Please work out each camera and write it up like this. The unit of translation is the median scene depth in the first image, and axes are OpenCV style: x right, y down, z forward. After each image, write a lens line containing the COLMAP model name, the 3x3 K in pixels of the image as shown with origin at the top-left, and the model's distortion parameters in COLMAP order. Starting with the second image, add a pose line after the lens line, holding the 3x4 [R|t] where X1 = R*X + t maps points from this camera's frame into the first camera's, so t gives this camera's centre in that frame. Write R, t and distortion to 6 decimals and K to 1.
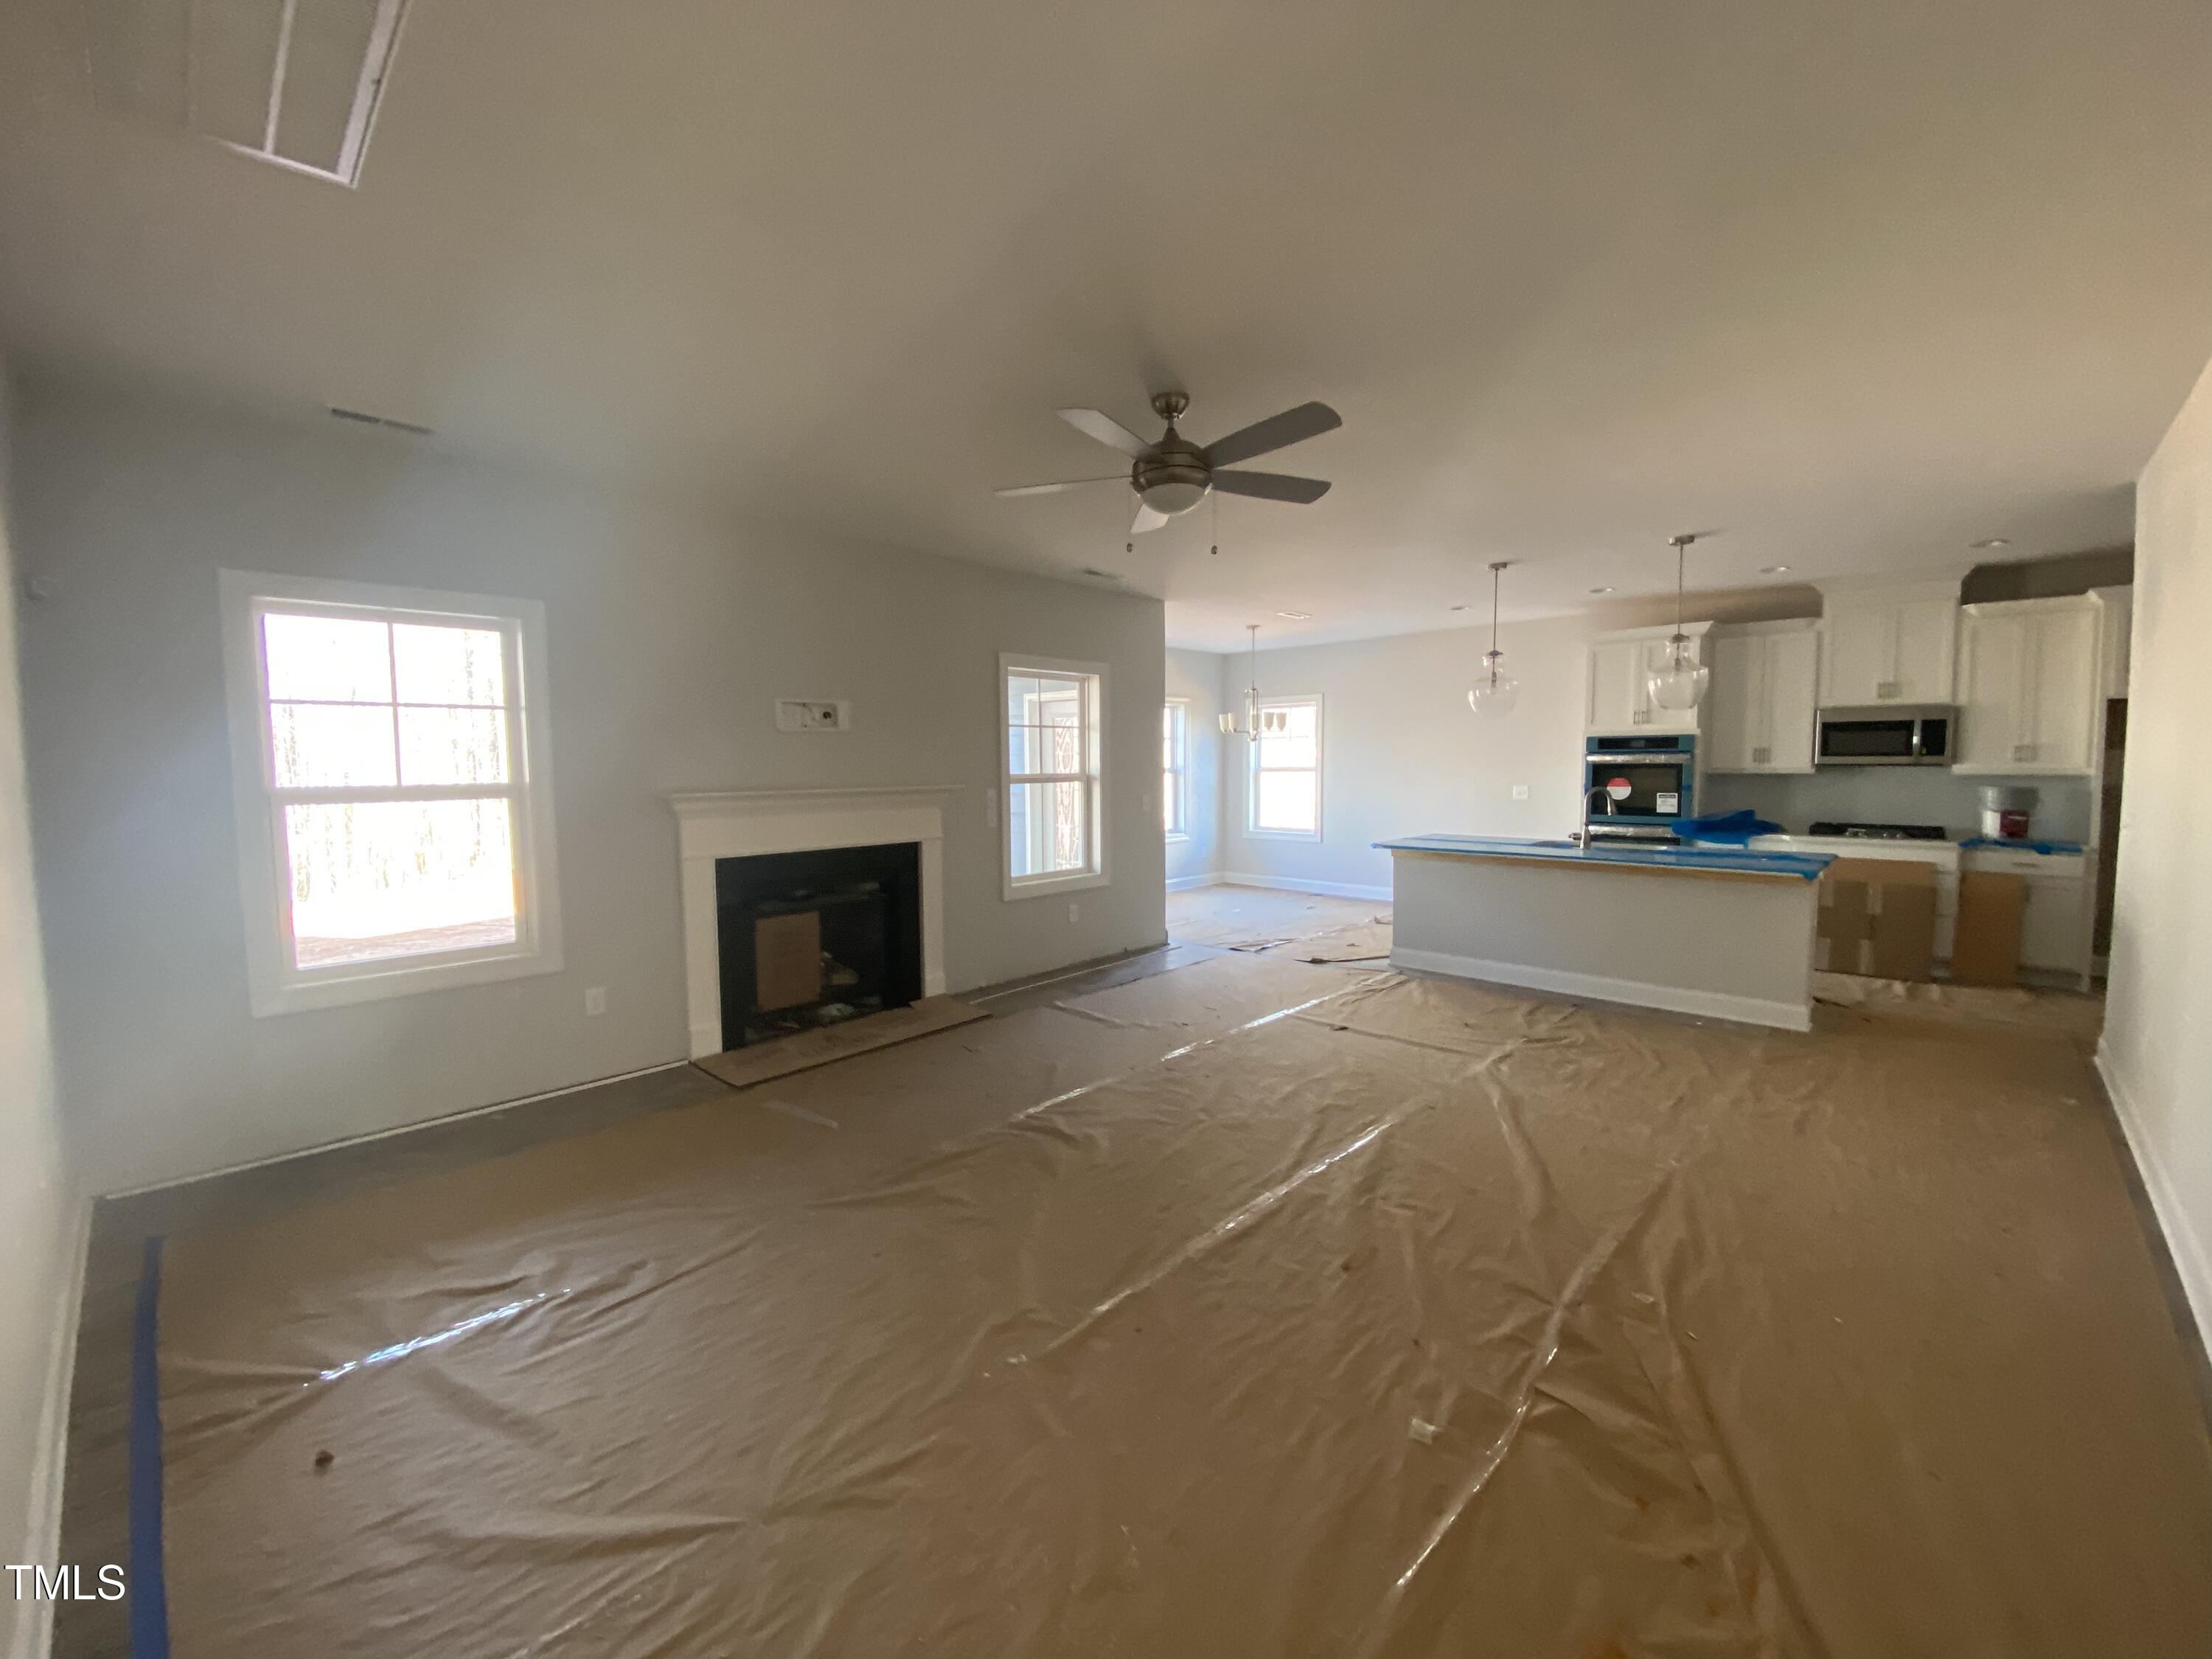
lens RADIAL K [[898.5, 0, 1117.2], [0, 898.5, 826.3], [0, 0, 1]] dist [-0.001860, -0.000209]
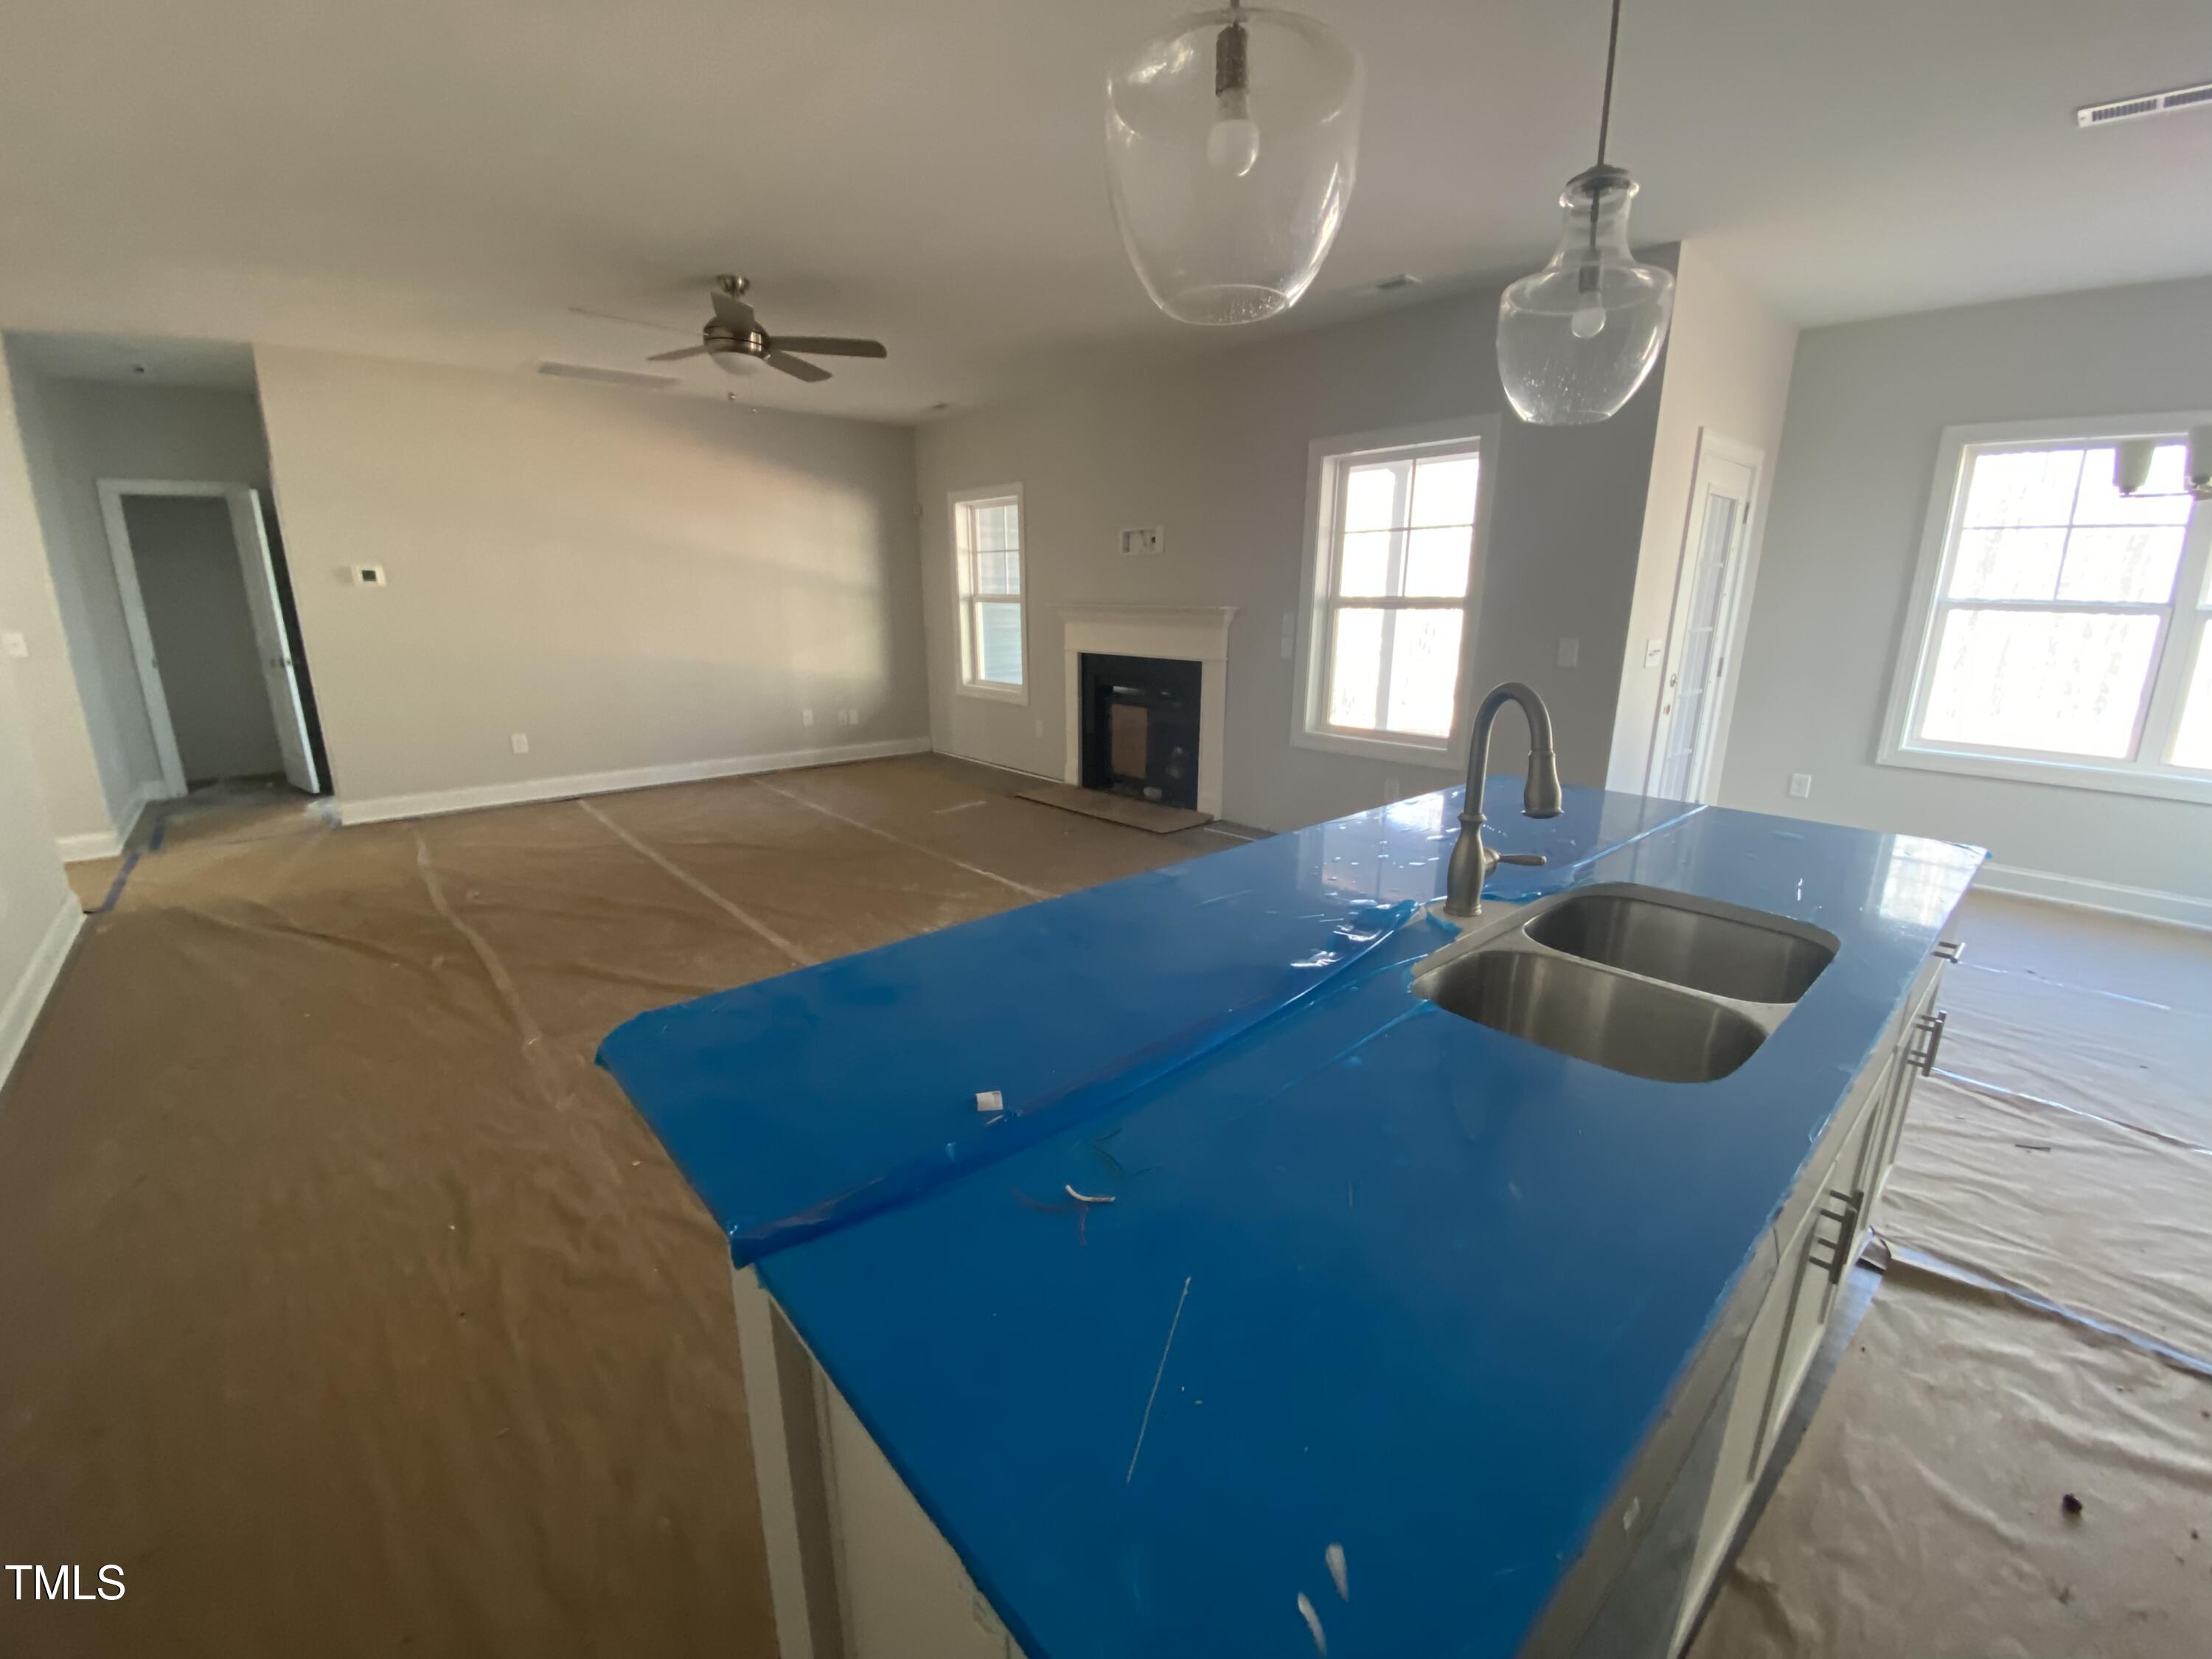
lens RADIAL K [[902.8, 0, 1106.0], [0, 902.8, 829.5], [0, 0, 1]] dist [0.044831, -0.000133]
pose [[-0.095463, 0.265696, -0.959319, 0.909595], [-0.065284, 0.959974, 0.272374, -0.079215], [0.993290, 0.088630, -0.074296, 1.056792]]
